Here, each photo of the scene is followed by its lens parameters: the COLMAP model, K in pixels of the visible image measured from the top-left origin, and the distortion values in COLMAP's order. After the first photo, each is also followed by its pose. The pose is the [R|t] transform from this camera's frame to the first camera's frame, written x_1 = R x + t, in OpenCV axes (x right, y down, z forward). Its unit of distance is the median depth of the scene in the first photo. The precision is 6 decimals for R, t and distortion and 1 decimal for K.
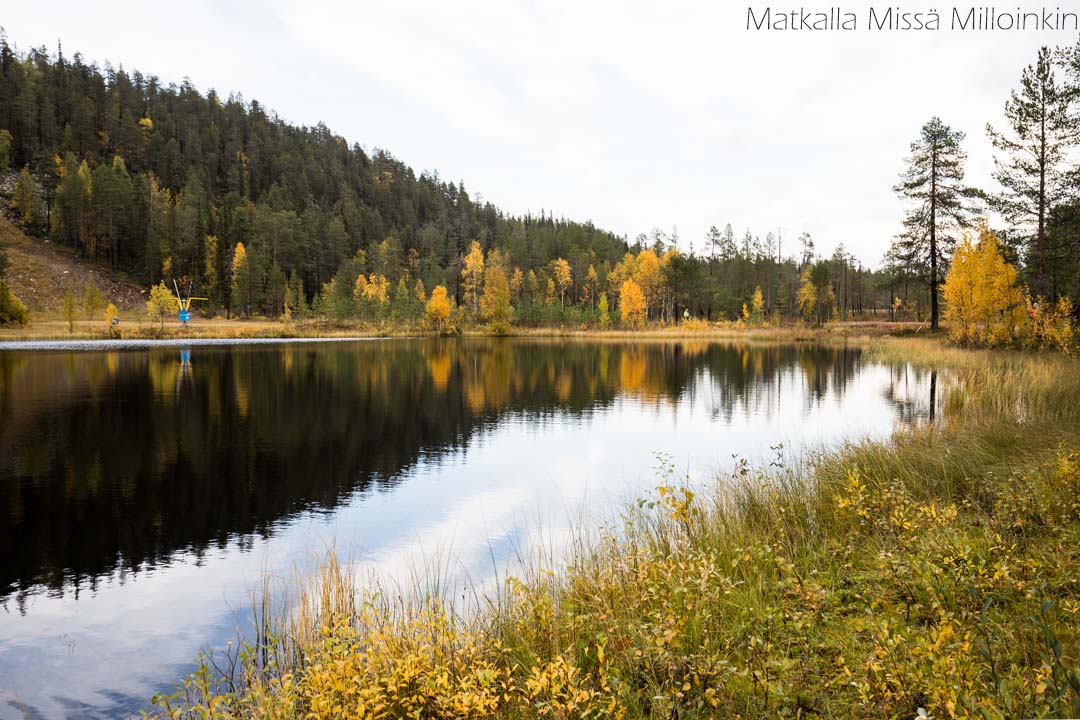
lens RADIAL K [[1122.5, 0, 540.3], [0, 1122.5, 359.2], [0, 0, 1]] dist [0.091874, 0.000000]
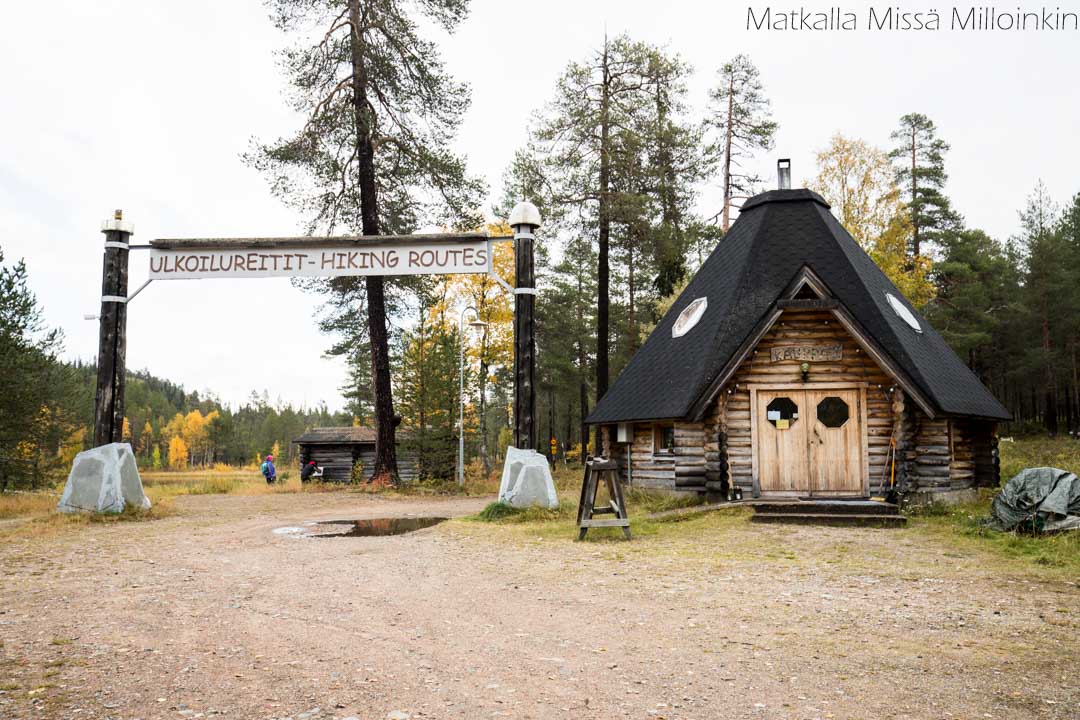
lens RADIAL K [[1122.5, 0, 541.7], [0, 1122.5, 357.6], [0, 0, 1]] dist [0.091874, 0.000000]
pose [[0.927874, 0.040780, 0.370657, -0.021751], [0.008337, 0.991485, -0.129955, 0.016169], [-0.372800, 0.123672, 0.919633, -0.387667]]
